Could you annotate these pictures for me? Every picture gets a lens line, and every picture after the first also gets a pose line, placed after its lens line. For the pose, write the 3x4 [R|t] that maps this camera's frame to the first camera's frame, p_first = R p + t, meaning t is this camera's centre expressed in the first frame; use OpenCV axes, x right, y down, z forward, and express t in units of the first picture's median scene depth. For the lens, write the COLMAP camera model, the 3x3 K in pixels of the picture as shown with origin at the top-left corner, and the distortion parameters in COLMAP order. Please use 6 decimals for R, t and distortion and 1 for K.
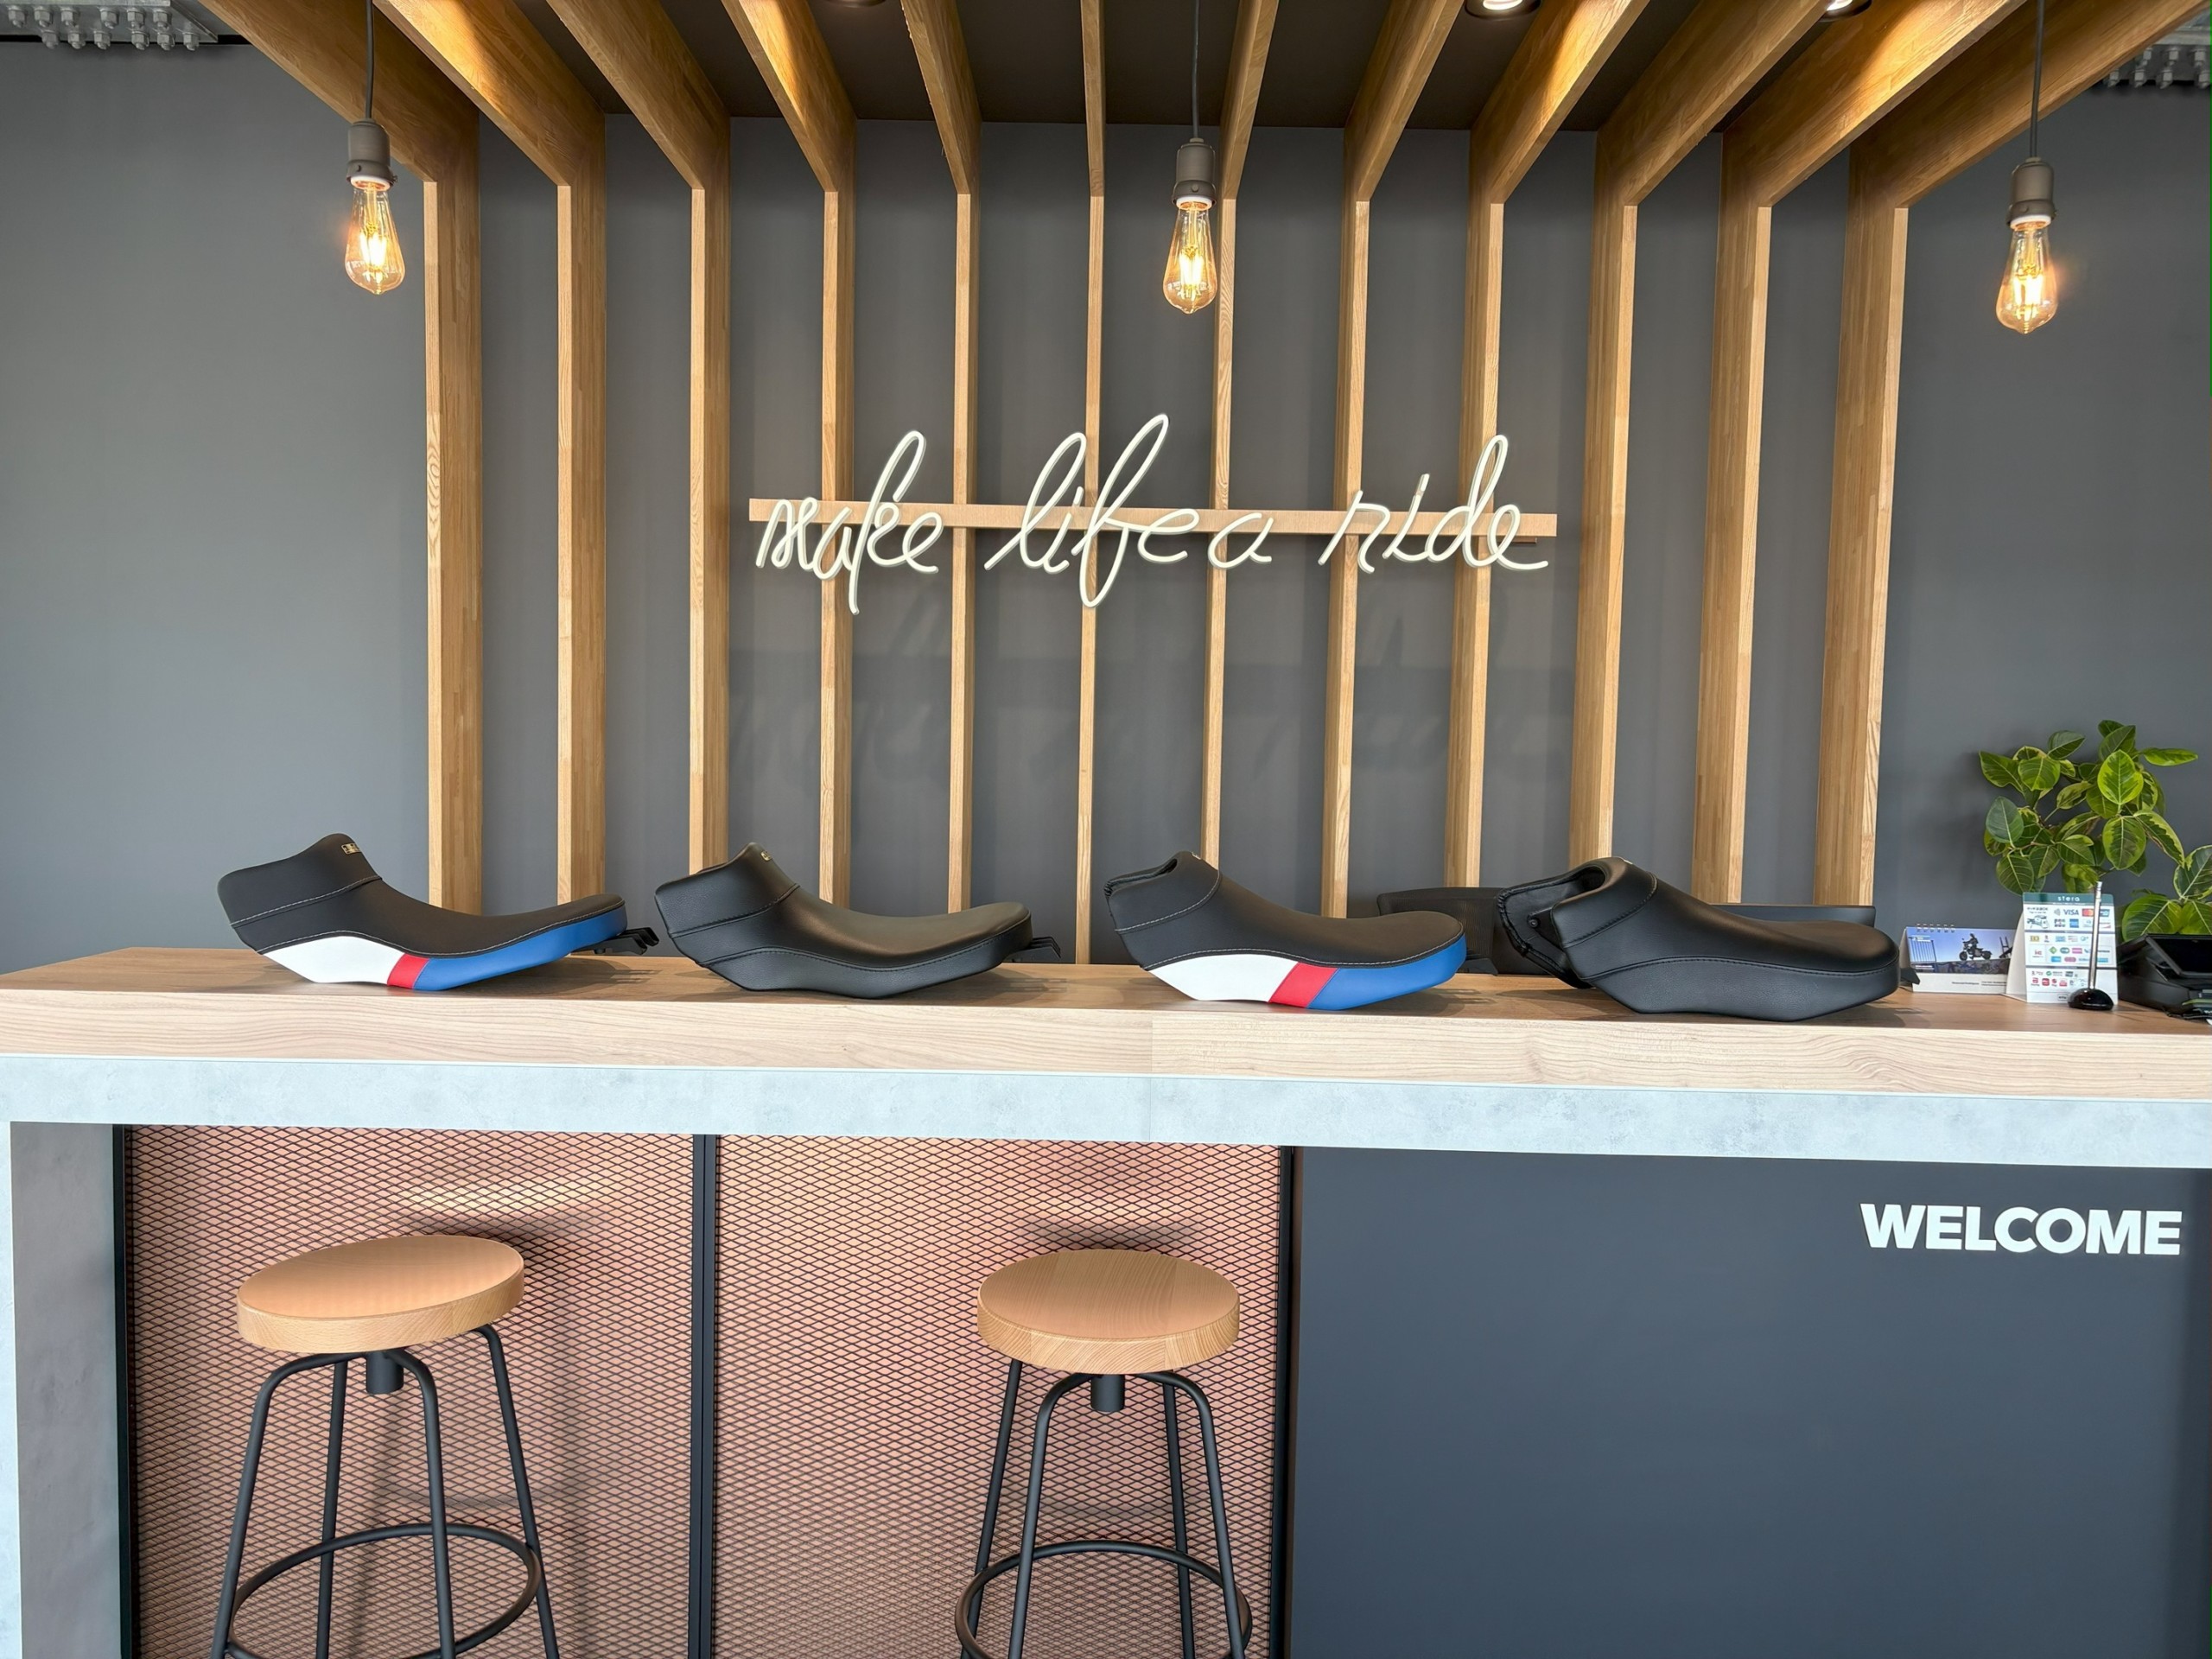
lens RADIAL K [[1653.3, 0, 1106.0], [0, 1653.3, 829.5], [0, 0, 1]] dist [0.085487, -0.100357]
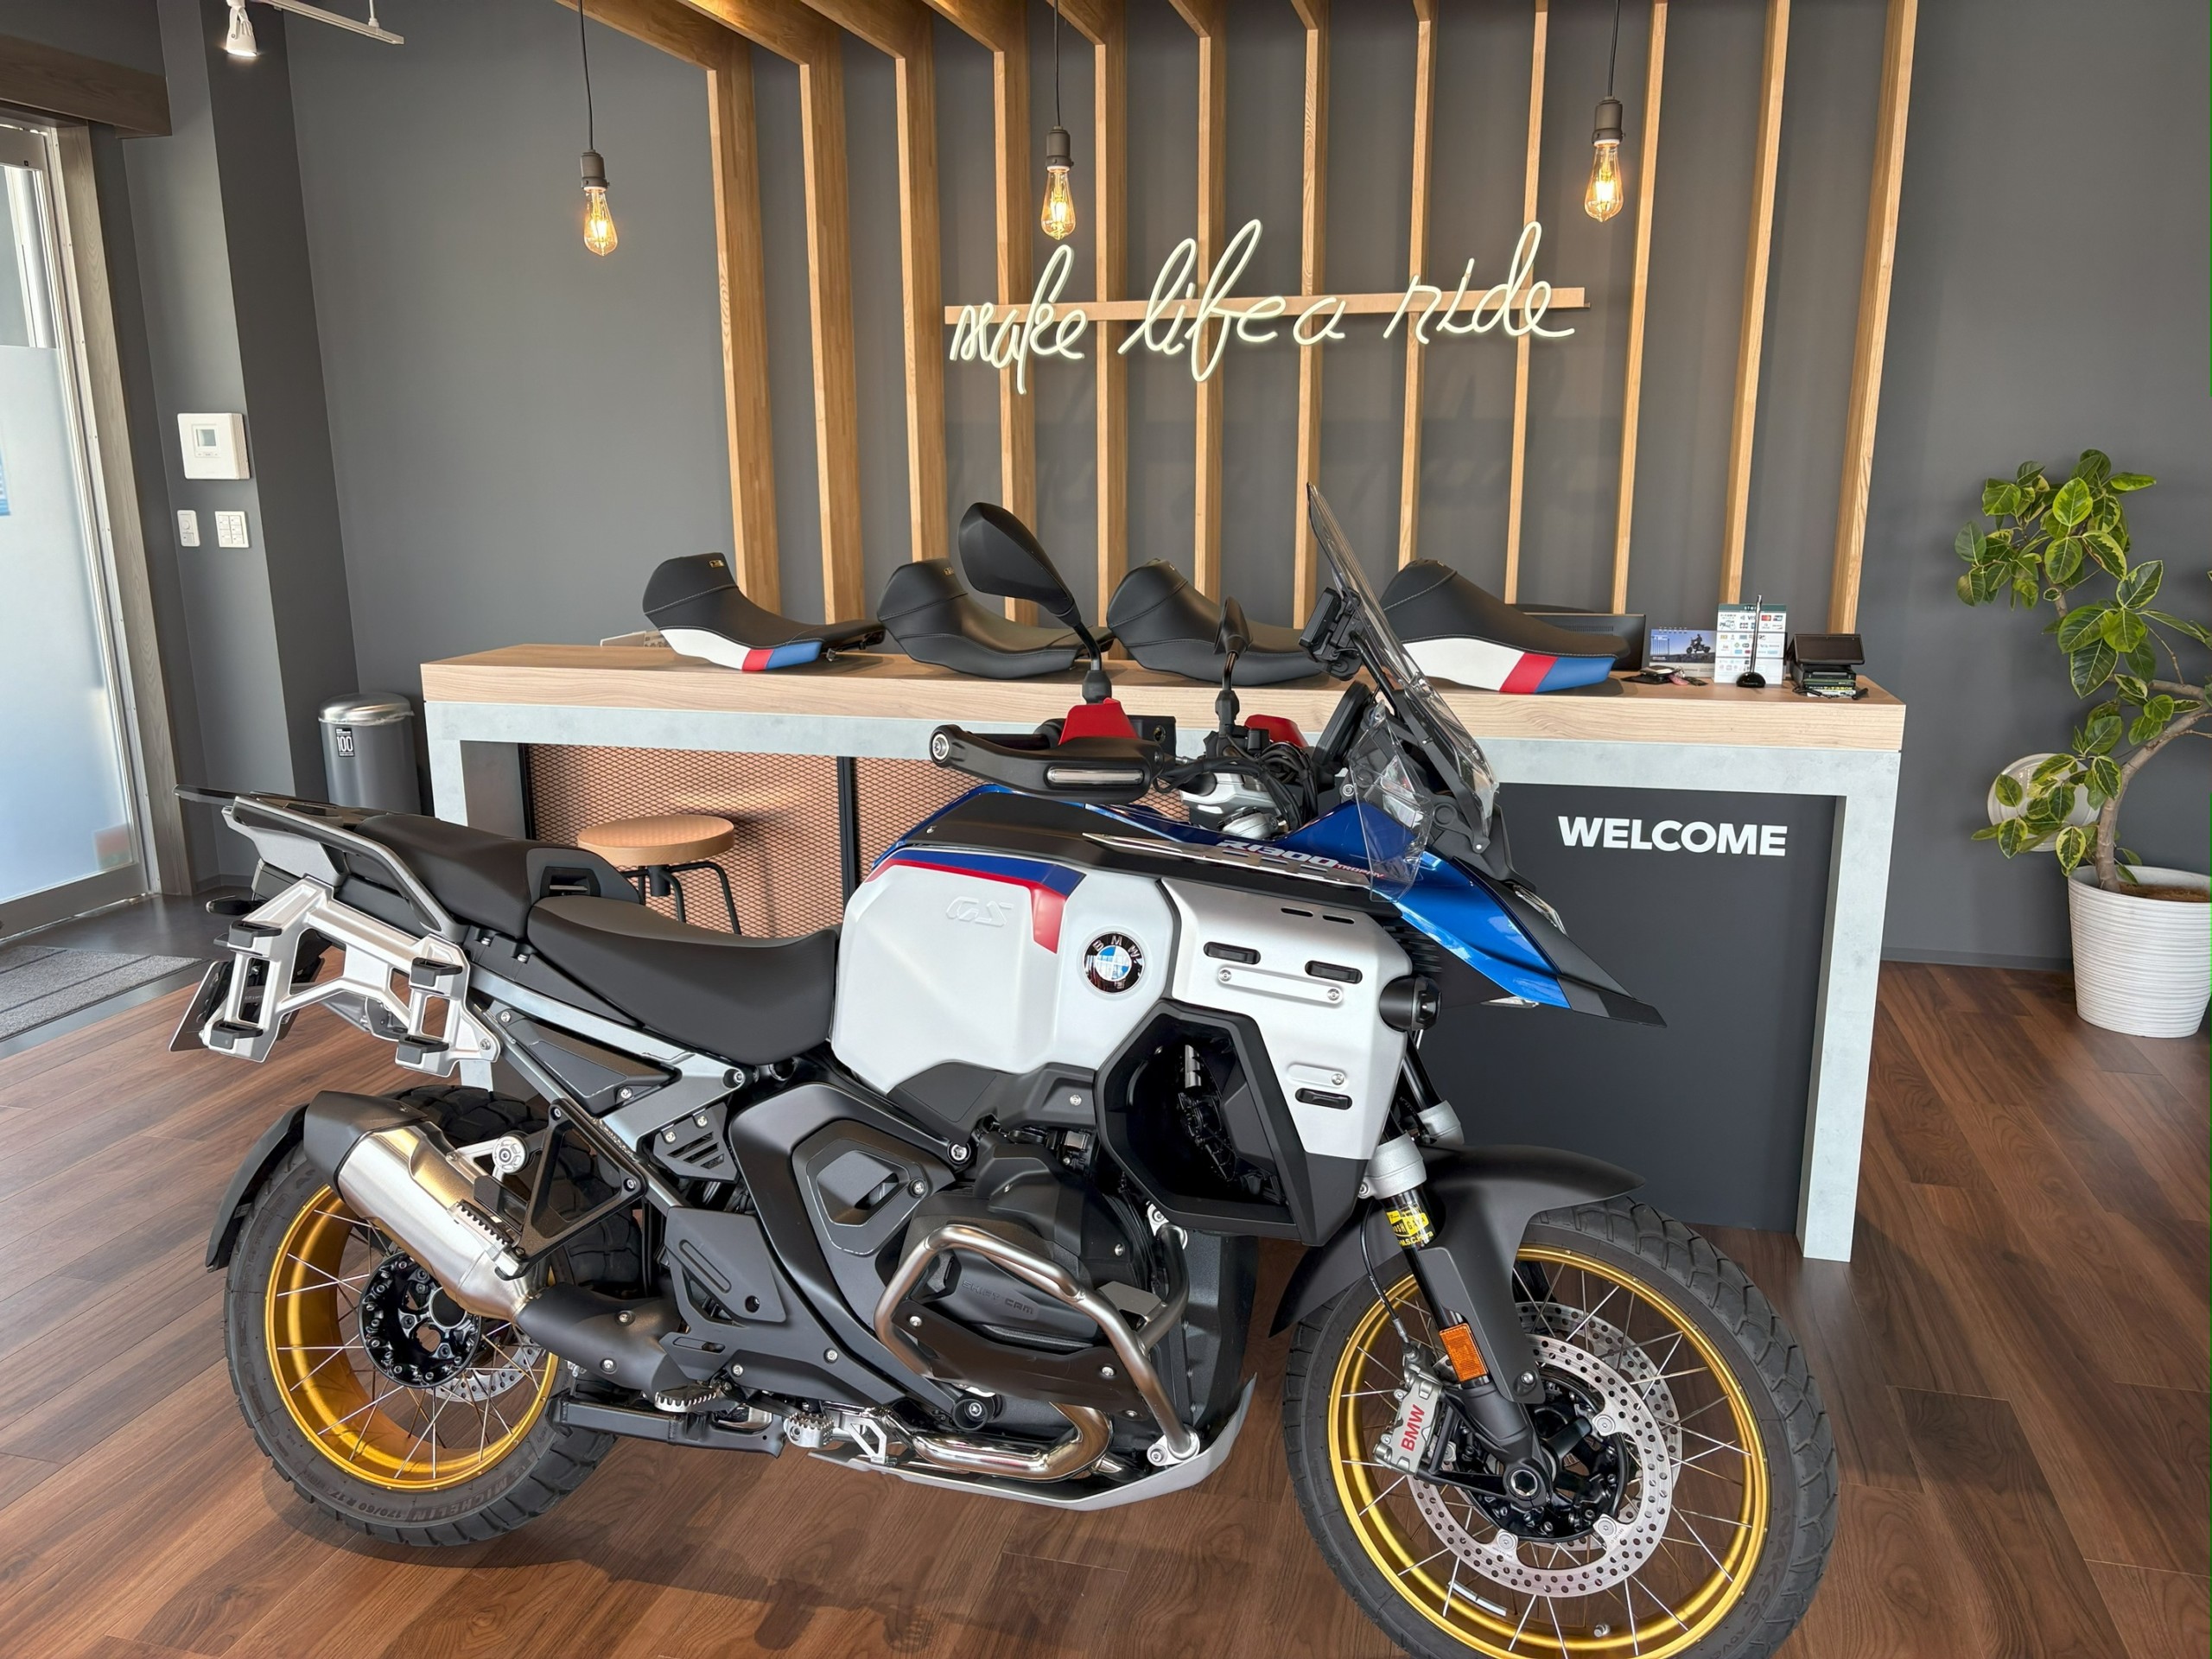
lens RADIAL K [[1677.8, 0, 1106.0], [0, 1677.8, 829.5], [0, 0, 1]] dist [0.026390, 0.001828]
pose [[0.969718, 0.027269, -0.242700, 0.244274], [0.013070, 0.986528, 0.163067, -0.007621], [0.243877, -0.161301, 0.956298, -0.301632]]
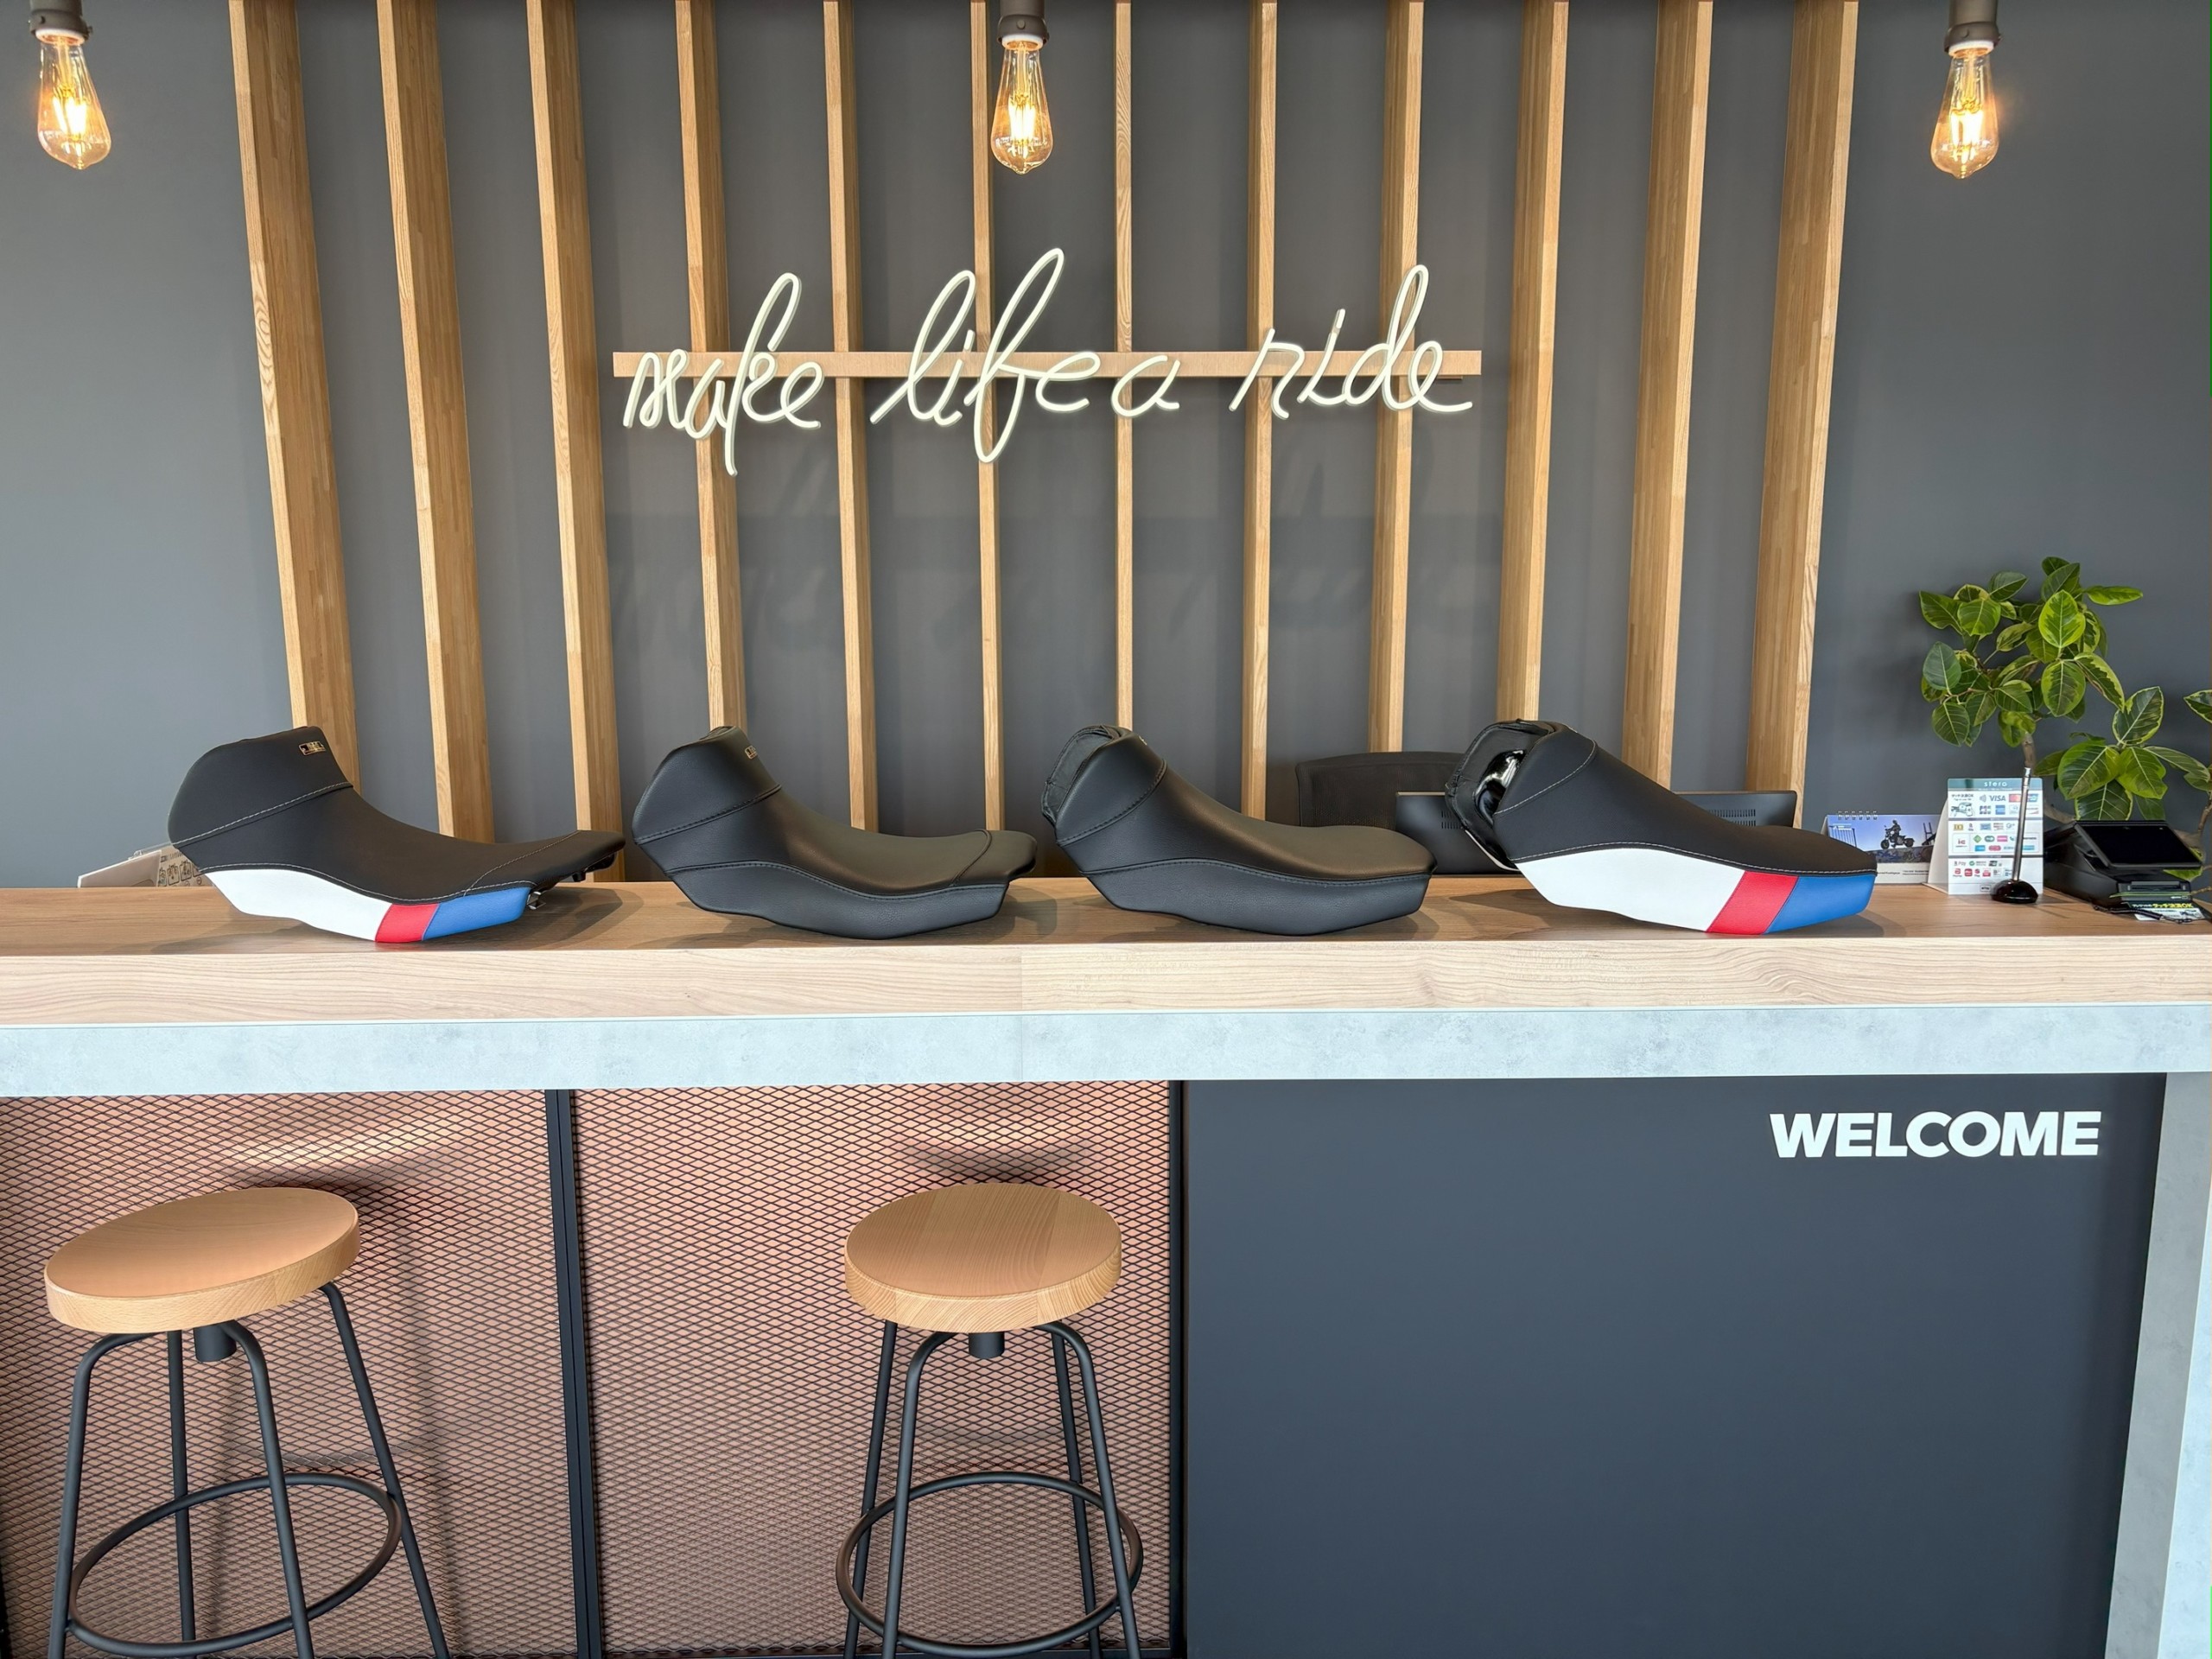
lens RADIAL K [[1664.8, 0, 1106.0], [0, 1664.8, 829.5], [0, 0, 1]] dist [0.054747, -0.052355]
pose [[0.999336, -0.028956, 0.022128, 0.031576], [0.026367, 0.993643, 0.109443, -0.030757], [-0.025156, -0.108787, 0.993747, 0.042962]]
